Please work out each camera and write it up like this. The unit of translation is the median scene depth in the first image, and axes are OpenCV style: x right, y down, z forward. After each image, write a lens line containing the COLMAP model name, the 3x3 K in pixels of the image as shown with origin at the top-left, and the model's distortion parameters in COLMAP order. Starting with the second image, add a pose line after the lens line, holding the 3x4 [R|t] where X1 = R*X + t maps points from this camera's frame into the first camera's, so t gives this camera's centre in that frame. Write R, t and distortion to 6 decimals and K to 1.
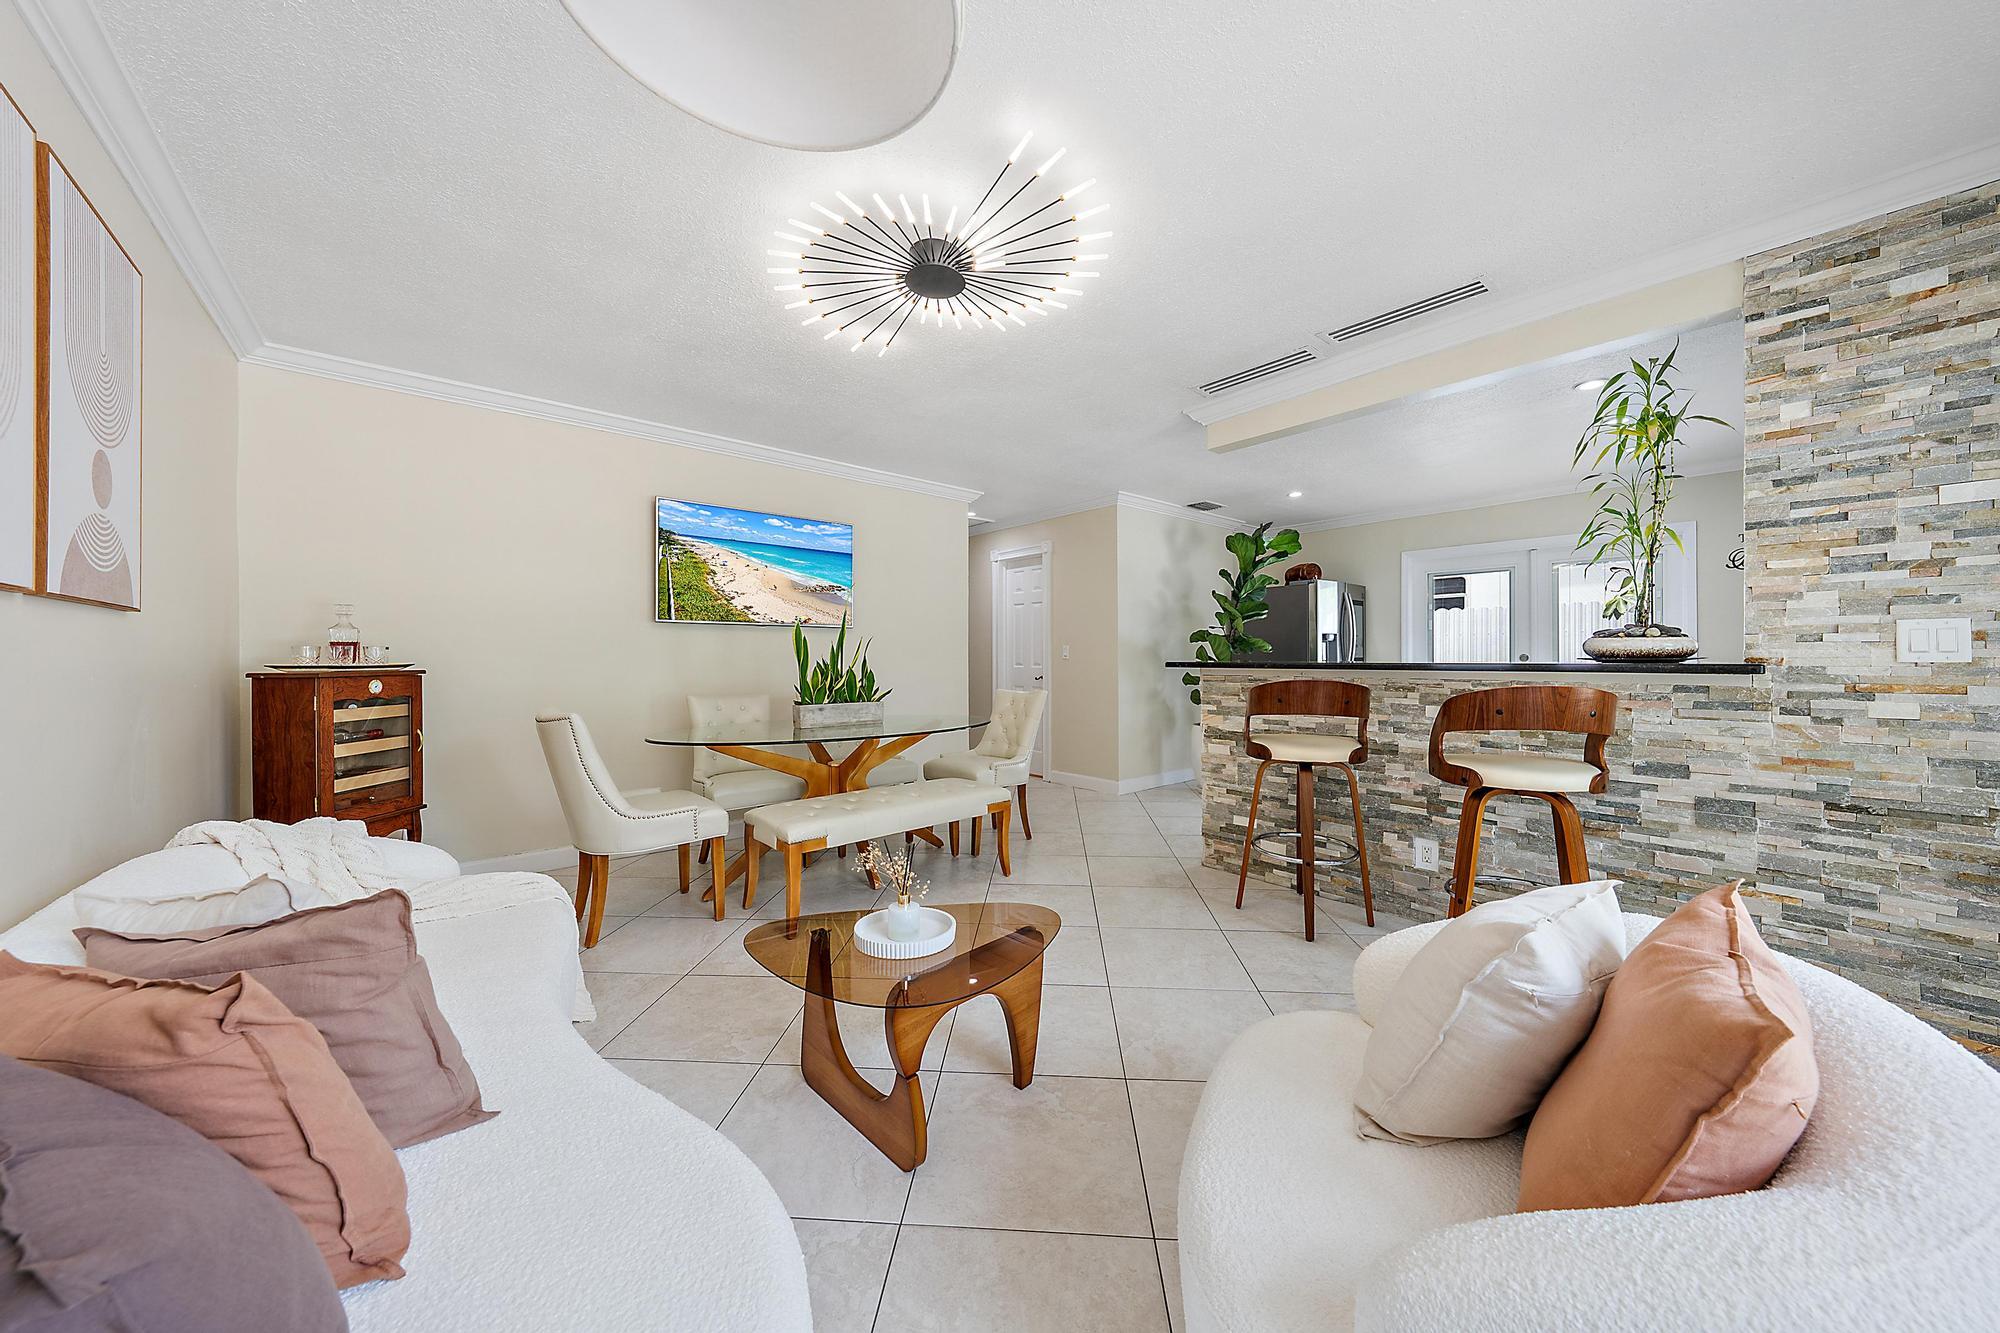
lens RADIAL K [[677.3, 0, 999.0], [0, 677.3, 659.9], [0, 0, 1]] dist [-0.000883, -0.000007]
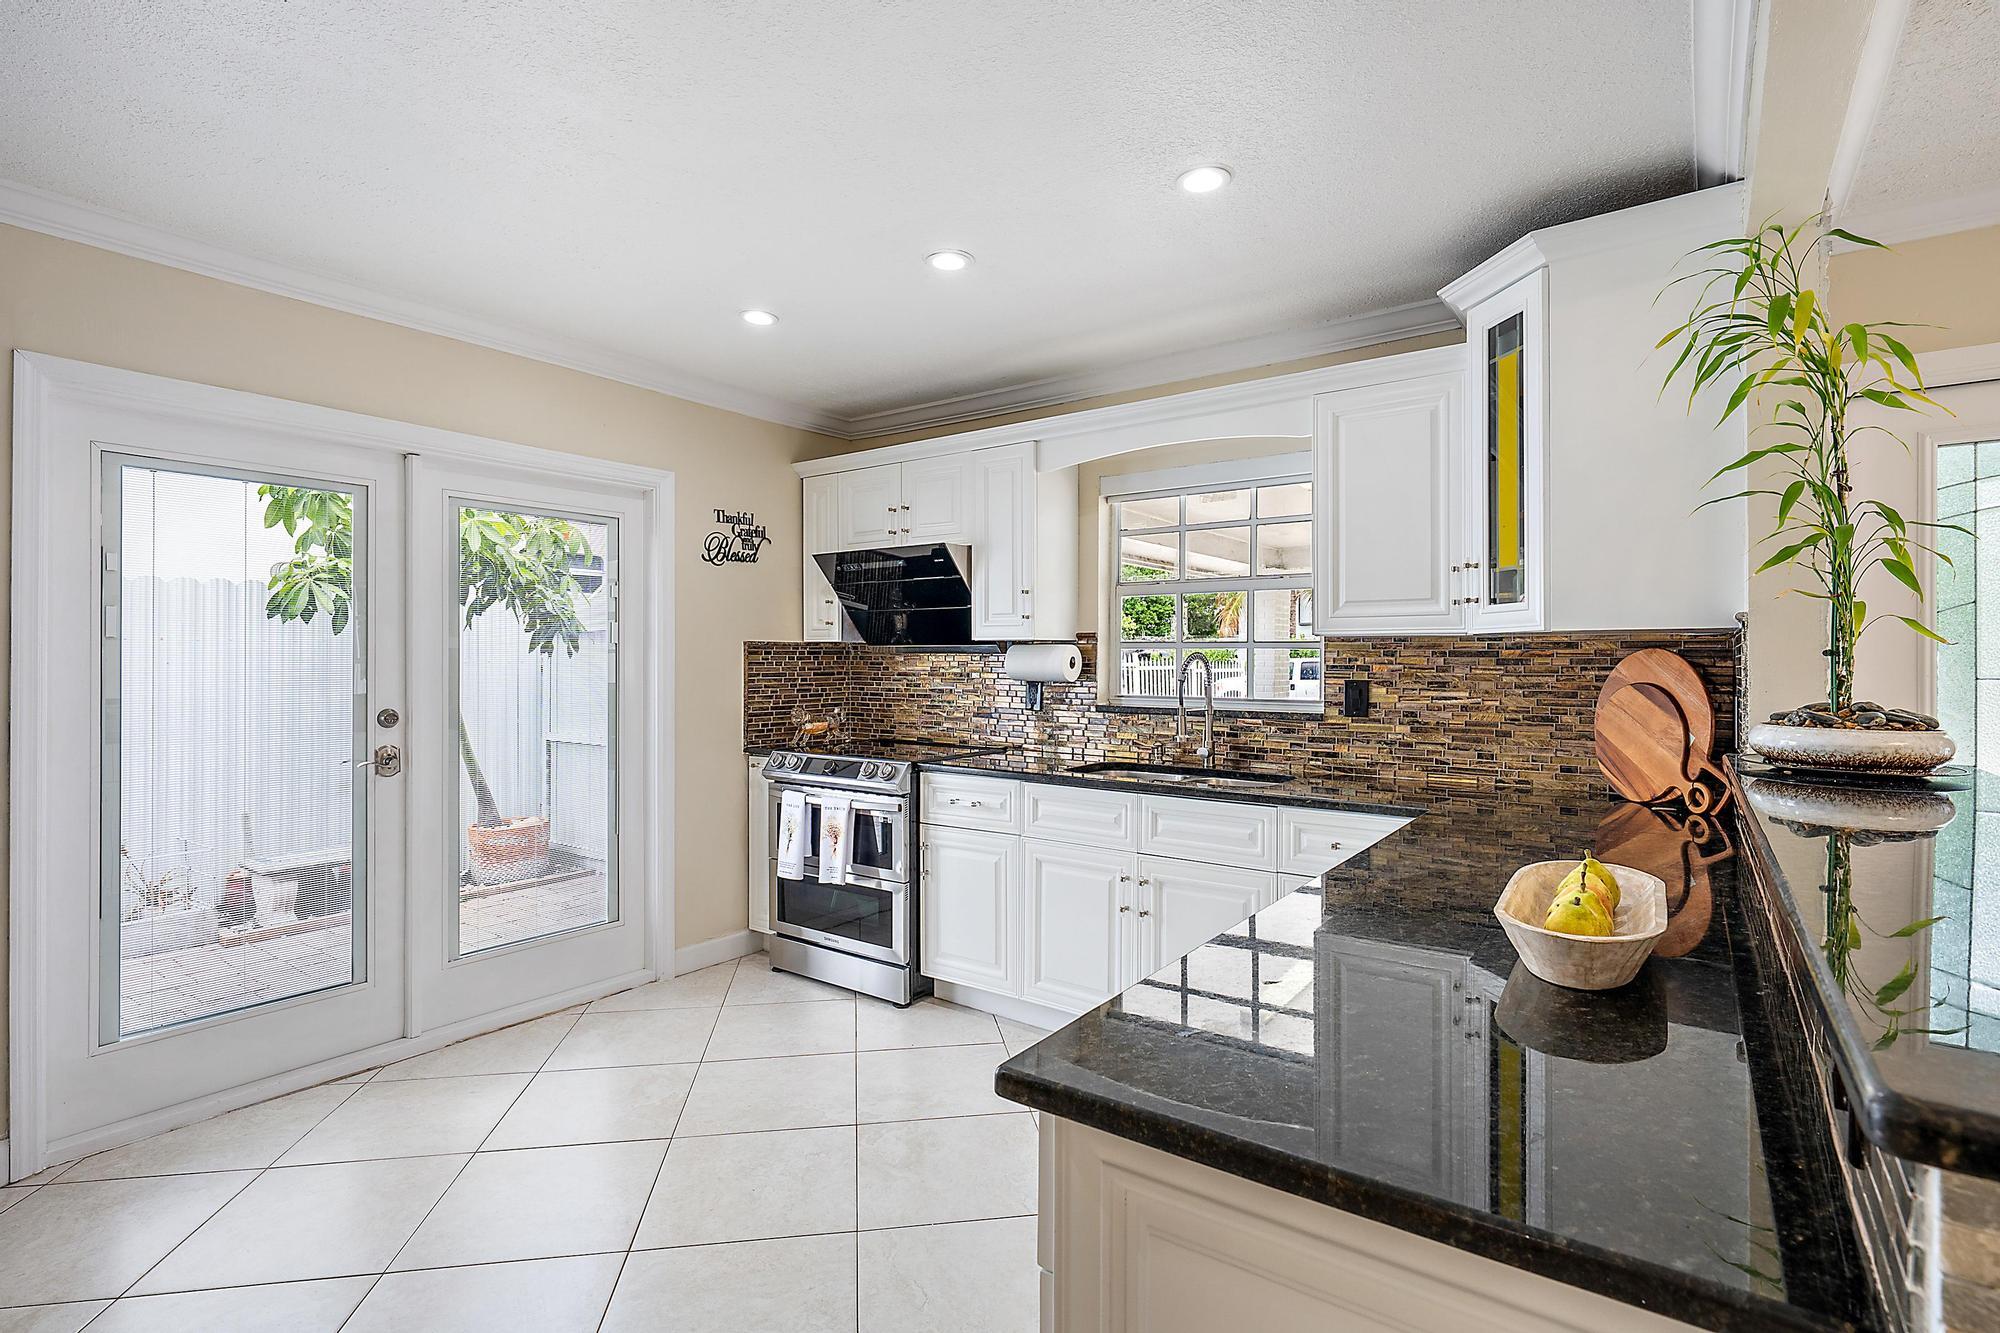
lens RADIAL K [[935.1, 0, 1003.7], [0, 935.1, 651.7], [0, 0, 1]] dist [-0.003688, -0.000395]
pose [[-0.234832, 0.009650, 0.971988, 0.408767], [0.001740, 0.999953, -0.009507, -0.095039], [-0.972034, -0.000541, -0.234838, 2.008320]]
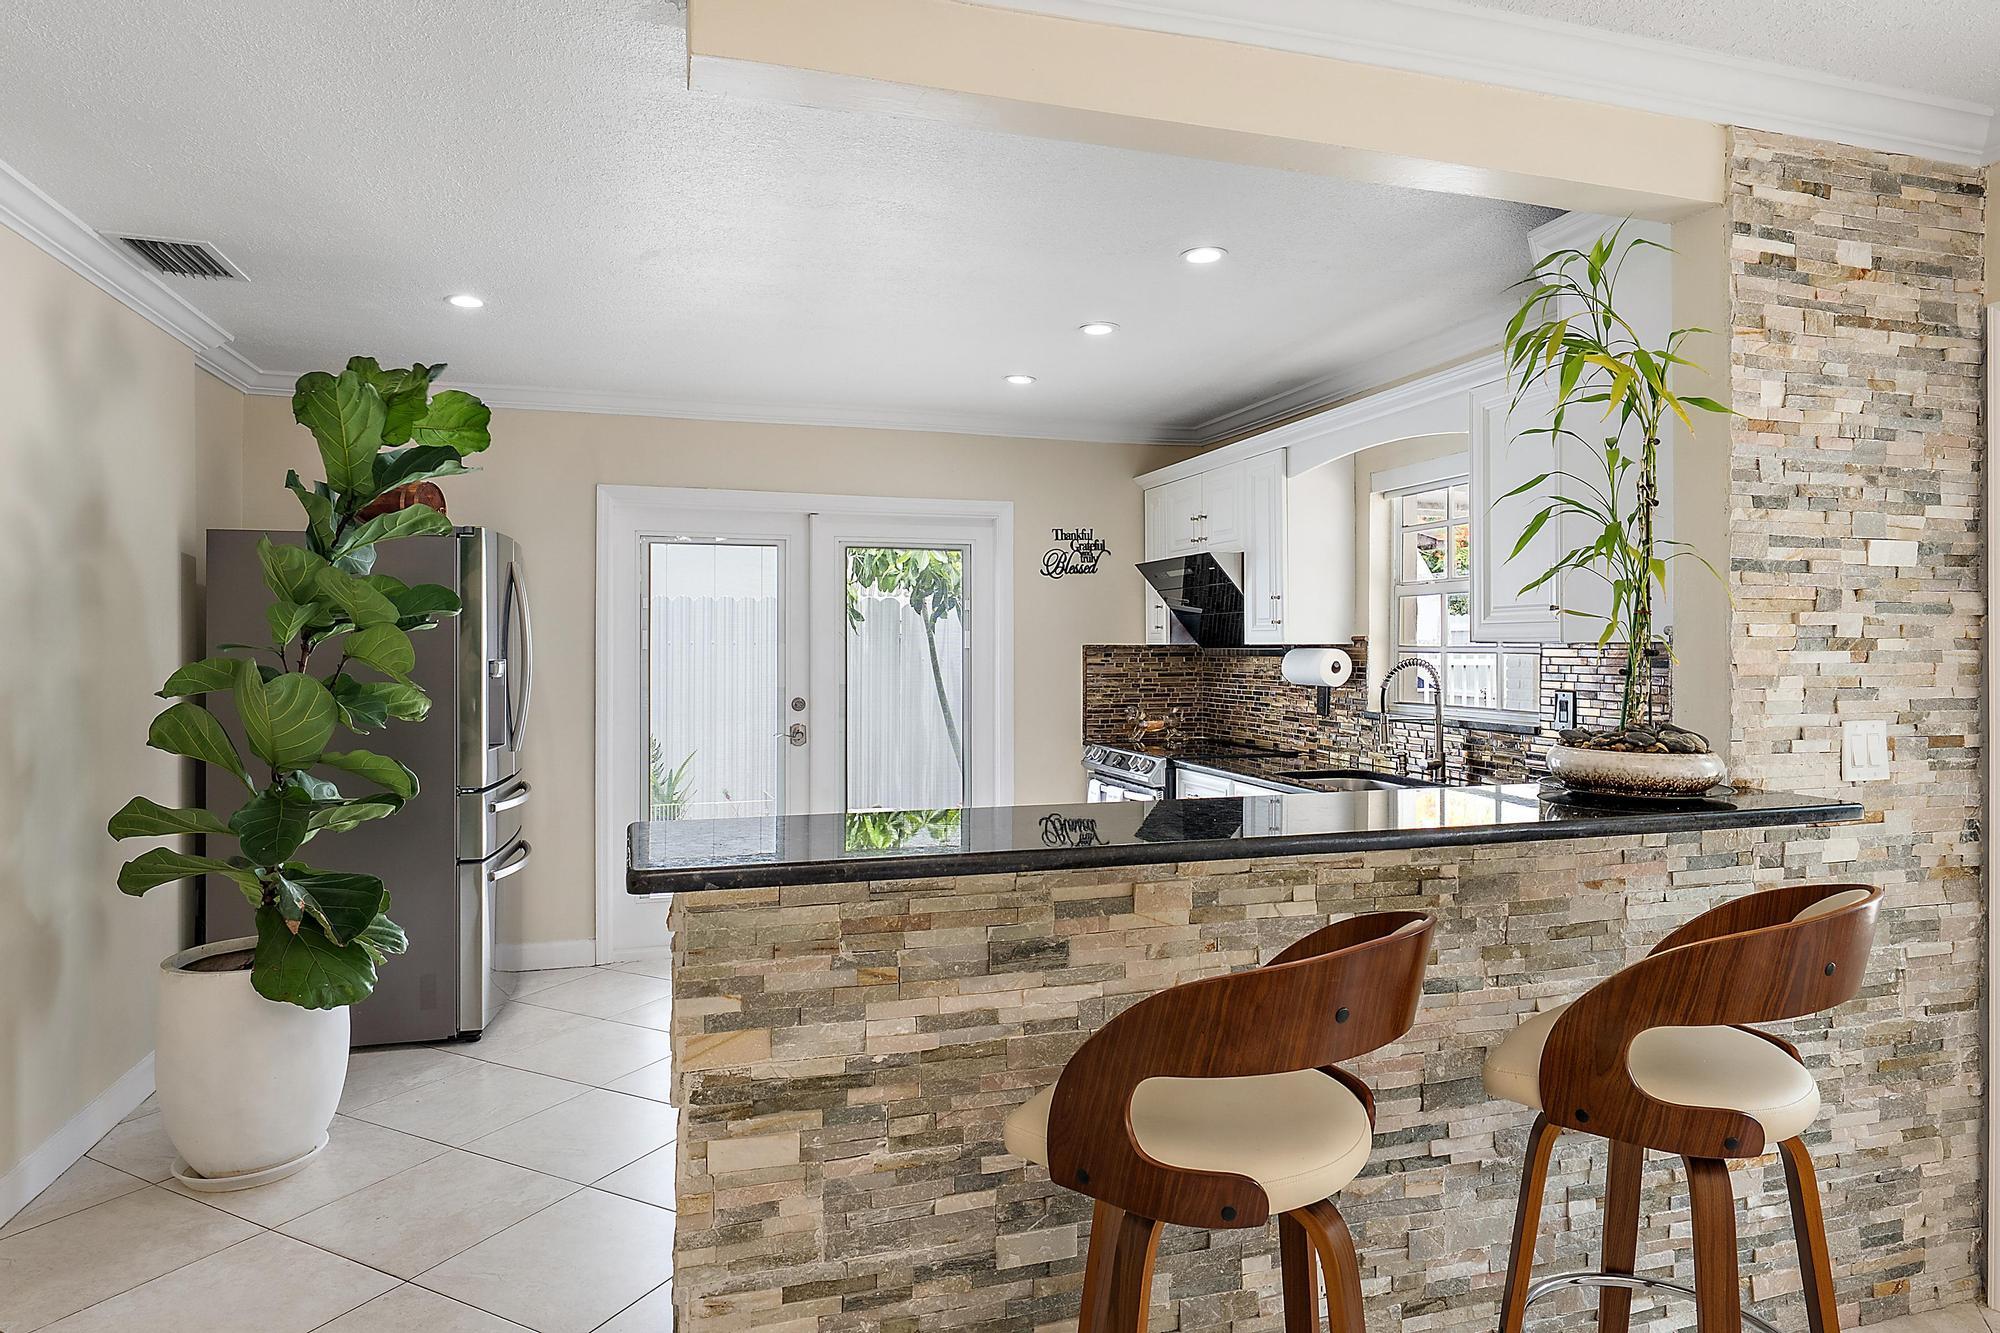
lens RADIAL K [[1173.6, 0, 1002.4], [0, 1173.6, 641.1], [0, 0, 1]] dist [-0.003676, -0.001007]
pose [[0.394197, 0.007033, 0.918999, -0.127397], [0.001870, 0.999963, -0.008455, -0.121717], [-0.919024, 0.005052, 0.394169, 1.198145]]
